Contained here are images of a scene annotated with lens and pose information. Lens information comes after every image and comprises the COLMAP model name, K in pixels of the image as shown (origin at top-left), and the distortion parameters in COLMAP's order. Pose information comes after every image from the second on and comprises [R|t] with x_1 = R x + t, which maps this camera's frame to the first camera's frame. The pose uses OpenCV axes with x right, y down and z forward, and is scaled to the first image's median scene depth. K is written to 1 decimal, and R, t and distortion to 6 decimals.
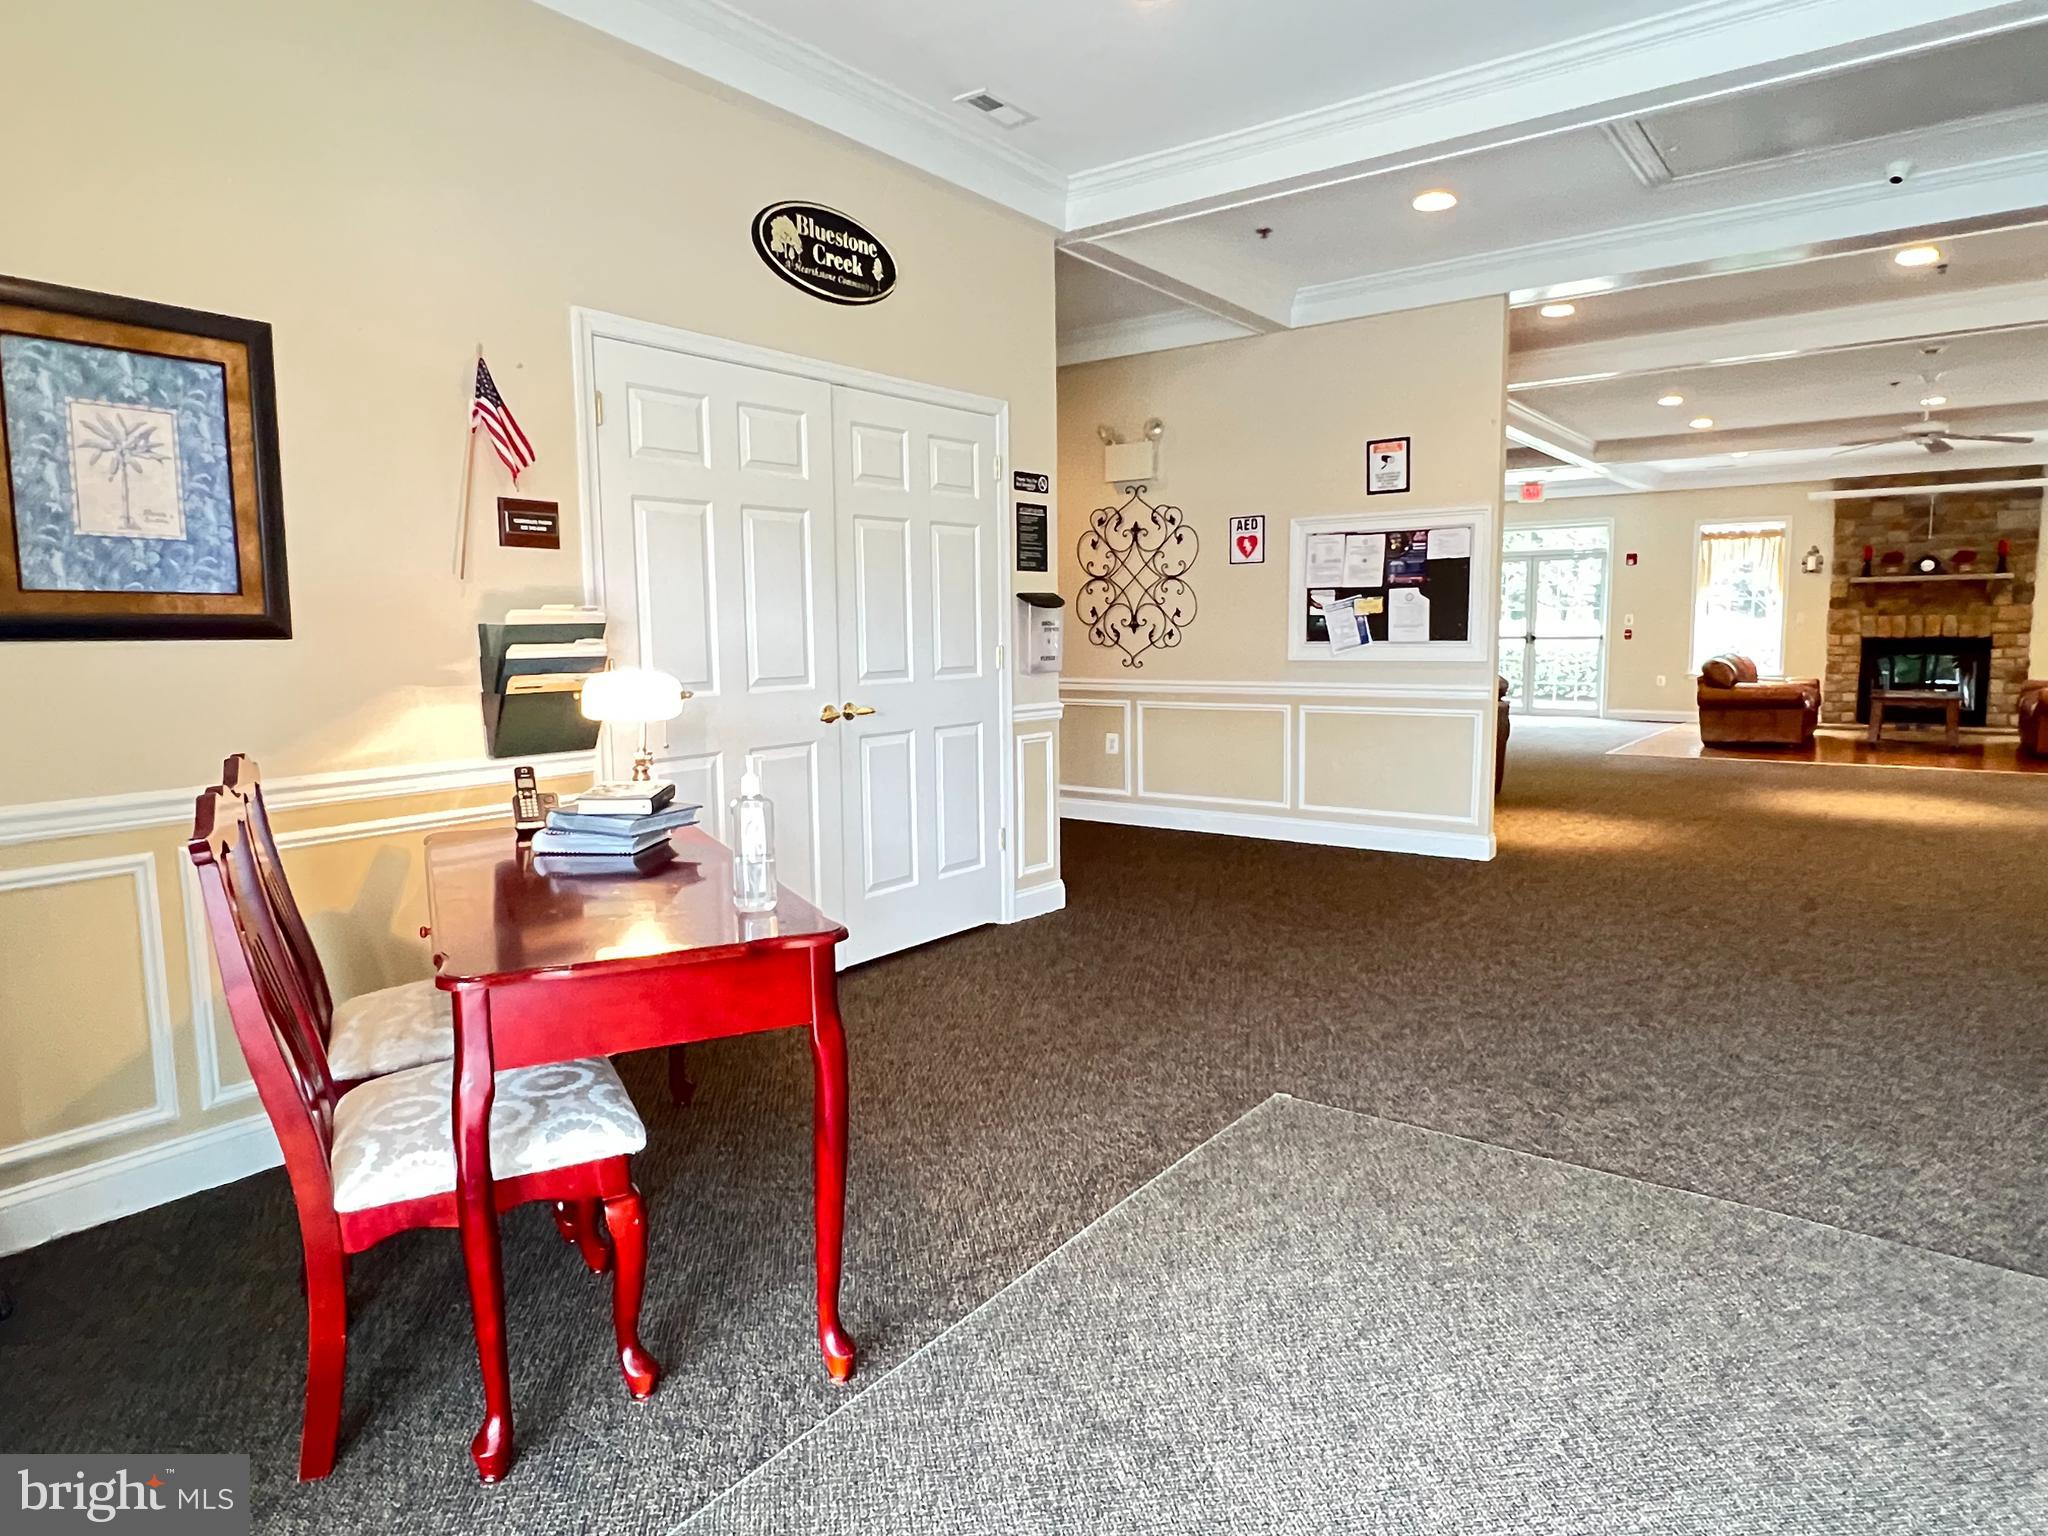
lens RADIAL K [[1256.6, 0, 1024.0], [0, 1256.6, 768.0], [0, 0, 1]] dist [0.003773, 0.003575]
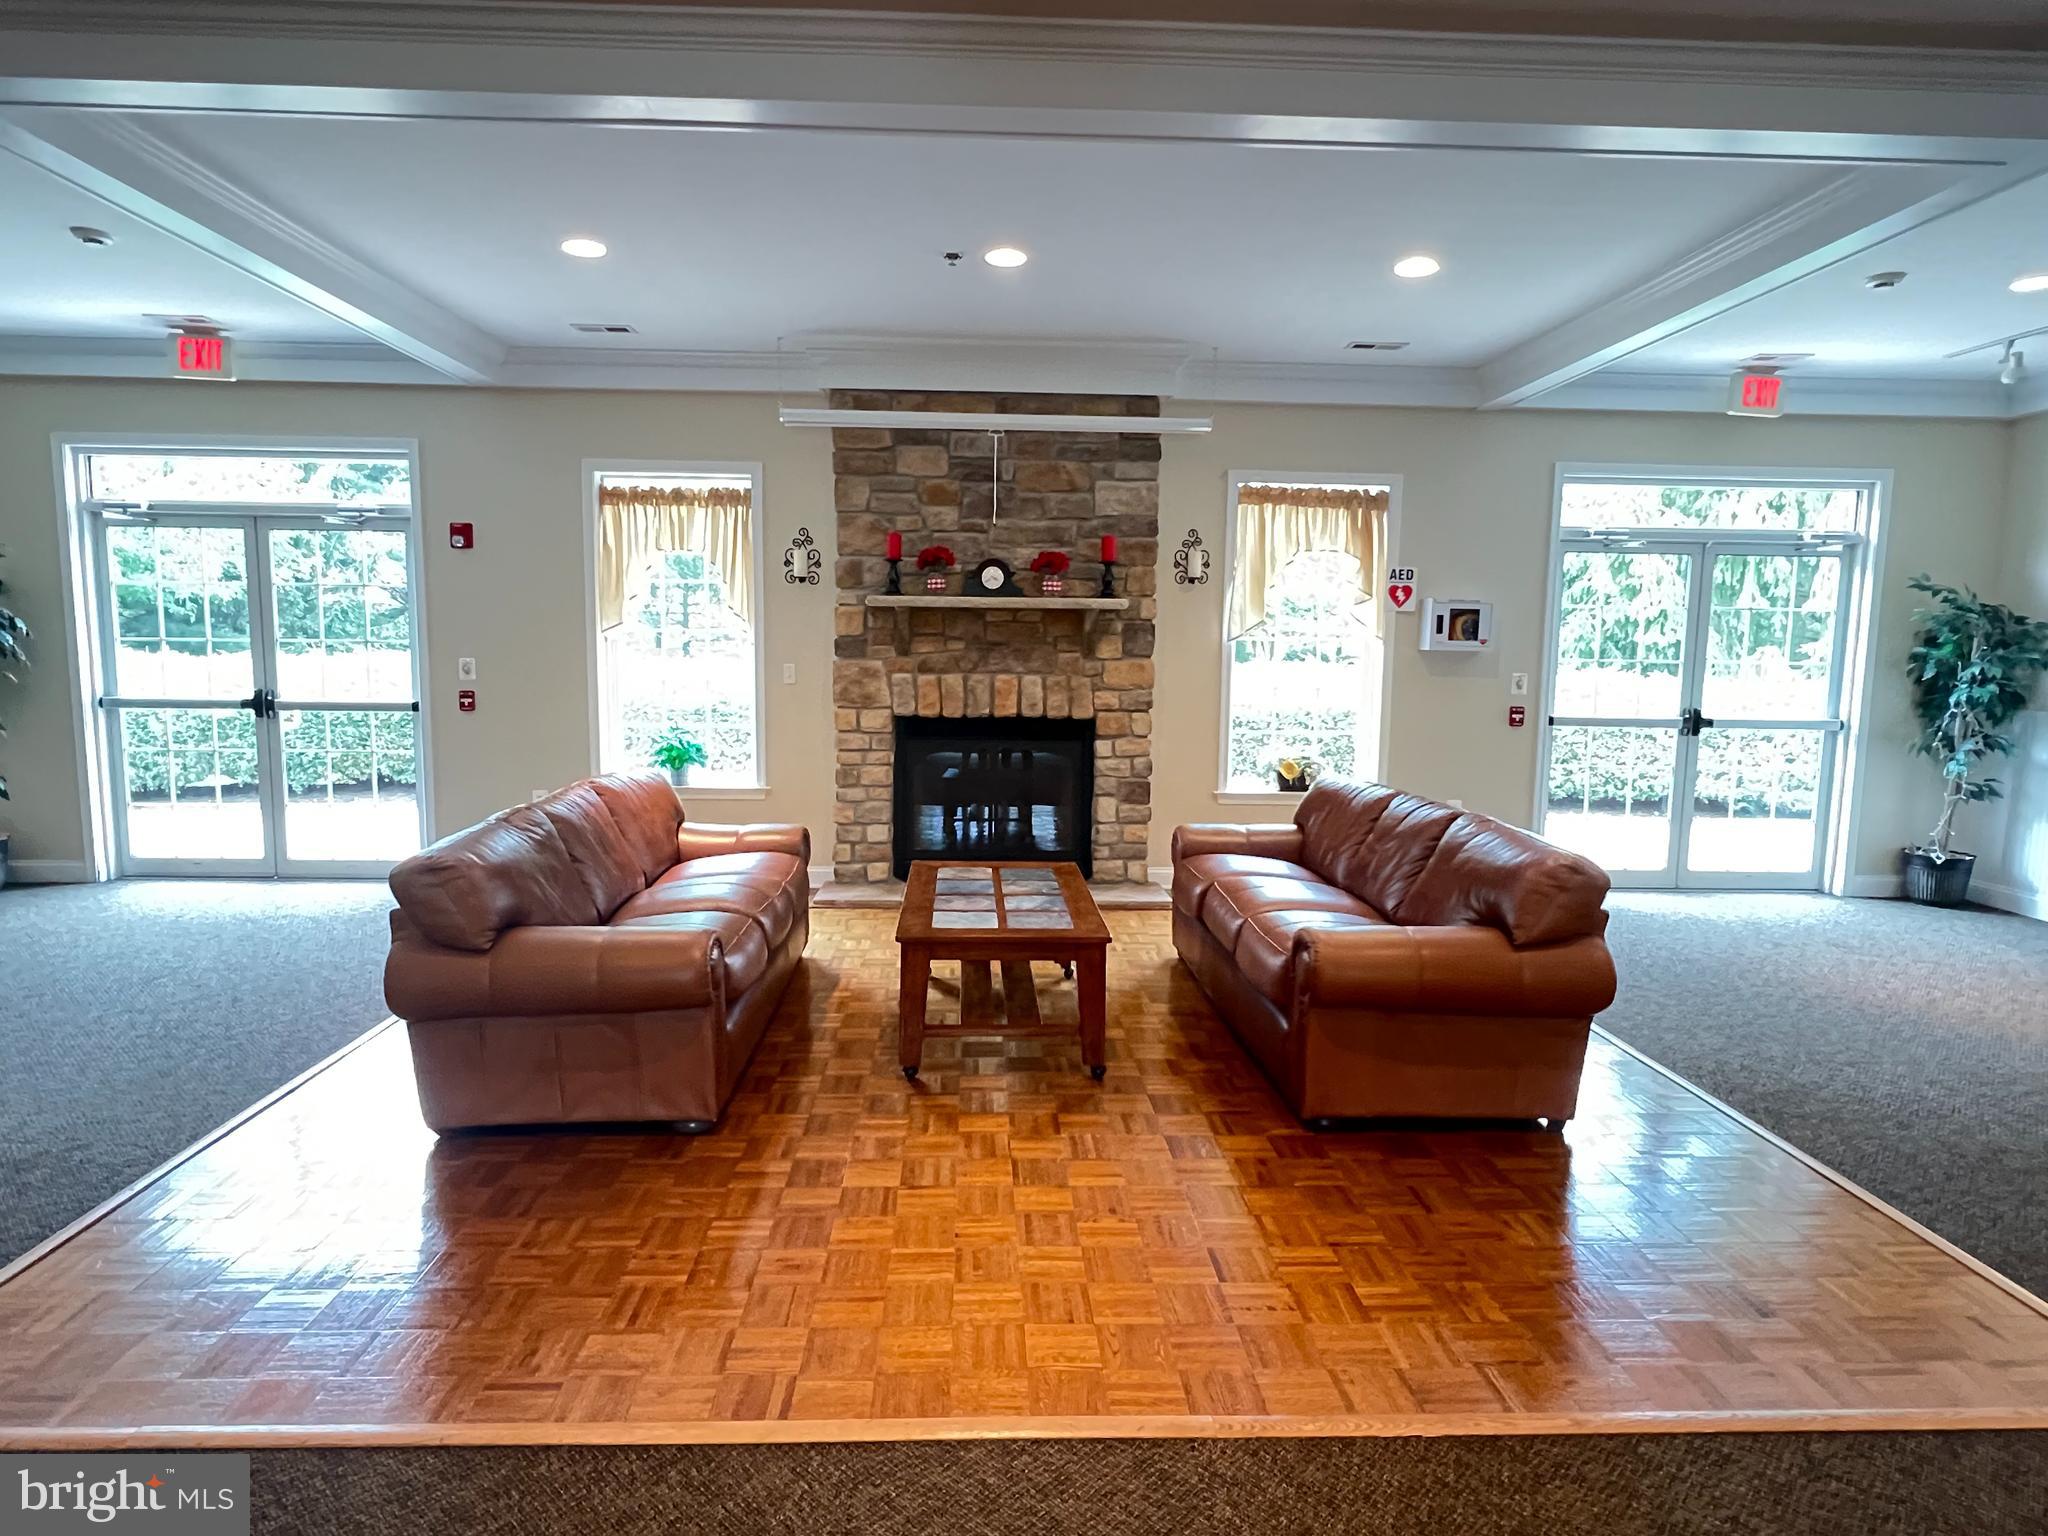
lens RADIAL K [[1136.6, 0, 1024.0], [0, 1136.6, 768.0], [0, 0, 1]] dist [-0.003427, -0.000344]
pose [[0.779570, -0.048237, 0.624454, 0.427304], [0.047471, 0.998712, 0.017884, -0.089490], [-0.624513, 0.015702, 0.780856, 0.621492]]
